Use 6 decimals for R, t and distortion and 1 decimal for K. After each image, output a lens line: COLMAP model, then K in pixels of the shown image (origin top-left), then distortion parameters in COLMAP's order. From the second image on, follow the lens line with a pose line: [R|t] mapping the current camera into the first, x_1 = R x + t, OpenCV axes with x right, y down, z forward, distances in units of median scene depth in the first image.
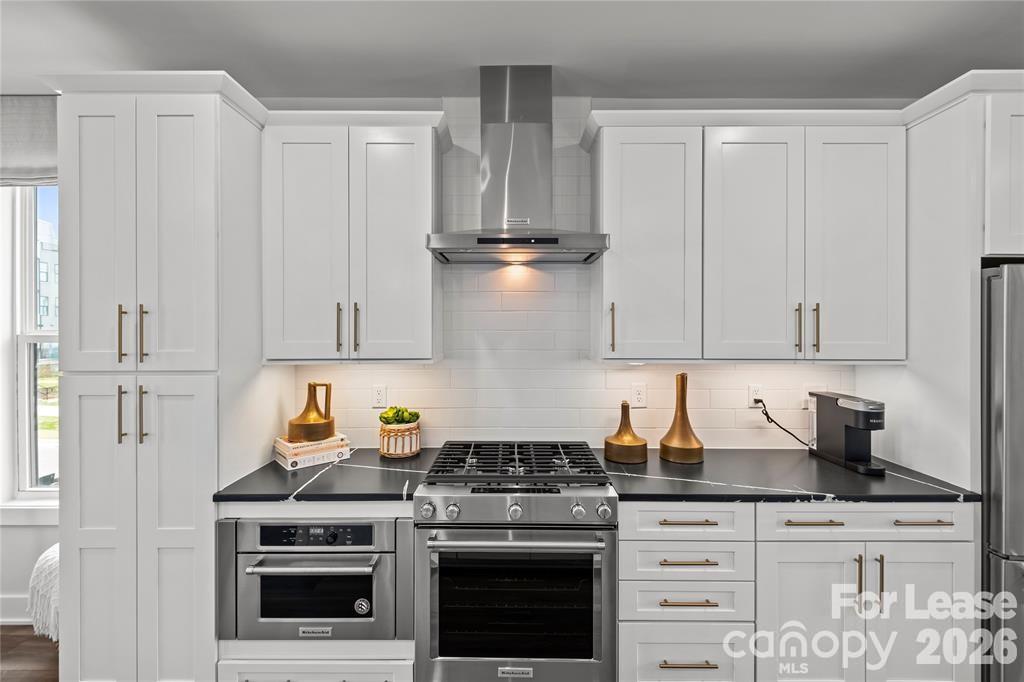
lens RADIAL K [[441.6, 0, 510.7], [0, 441.6, 330.4], [0, 0, 1]] dist [0.006725, 0.000135]
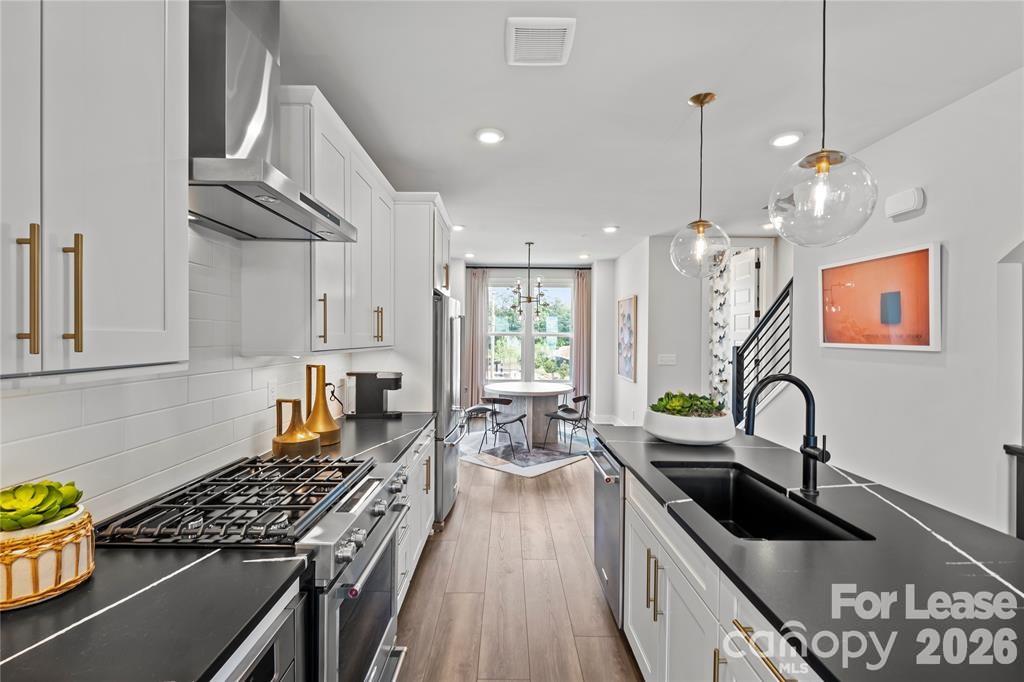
lens RADIAL K [[452.8, 0, 512.0], [0, 452.8, 341.0], [0, 0, 1]] dist [0.000261, -0.000291]
pose [[-0.012446, -0.010077, 0.999872, -0.893920], [-0.003062, 0.999945, 0.010040, 0.036952], [-0.999918, -0.002936, -0.012476, 0.687700]]
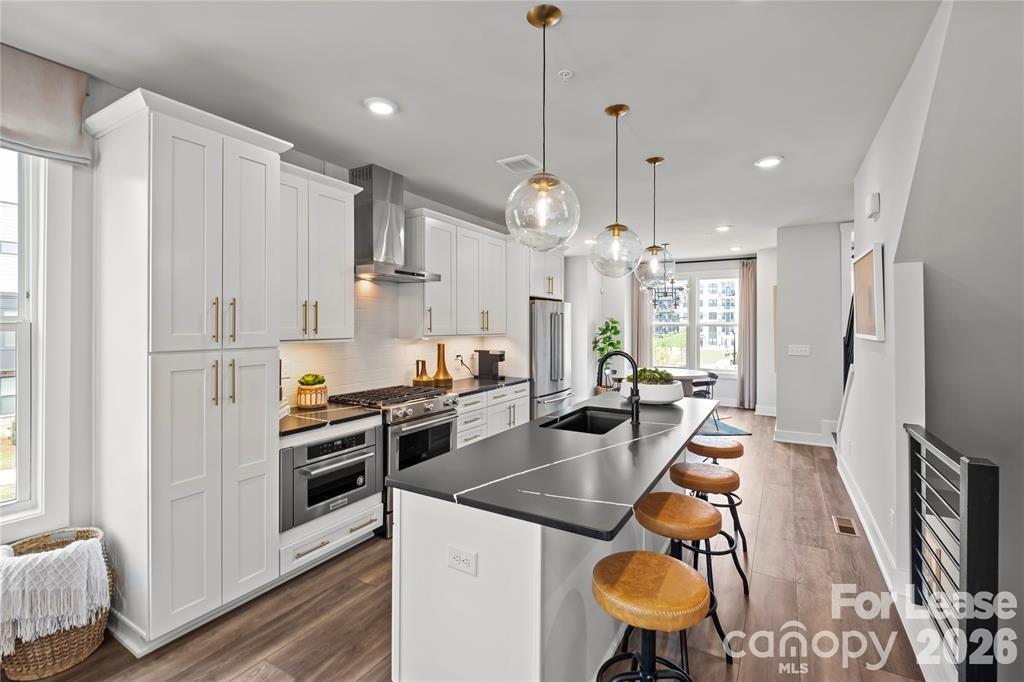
lens RADIAL K [[460.3, 0, 516.5], [0, 460.3, 324.1], [0, 0, 1]] dist [0.000094, -0.000313]
pose [[0.497808, 0.001467, 0.867286, -1.555959], [0.001897, 0.999994, -0.002780, 0.023567], [-0.867285, 0.003030, 0.497802, -0.404377]]
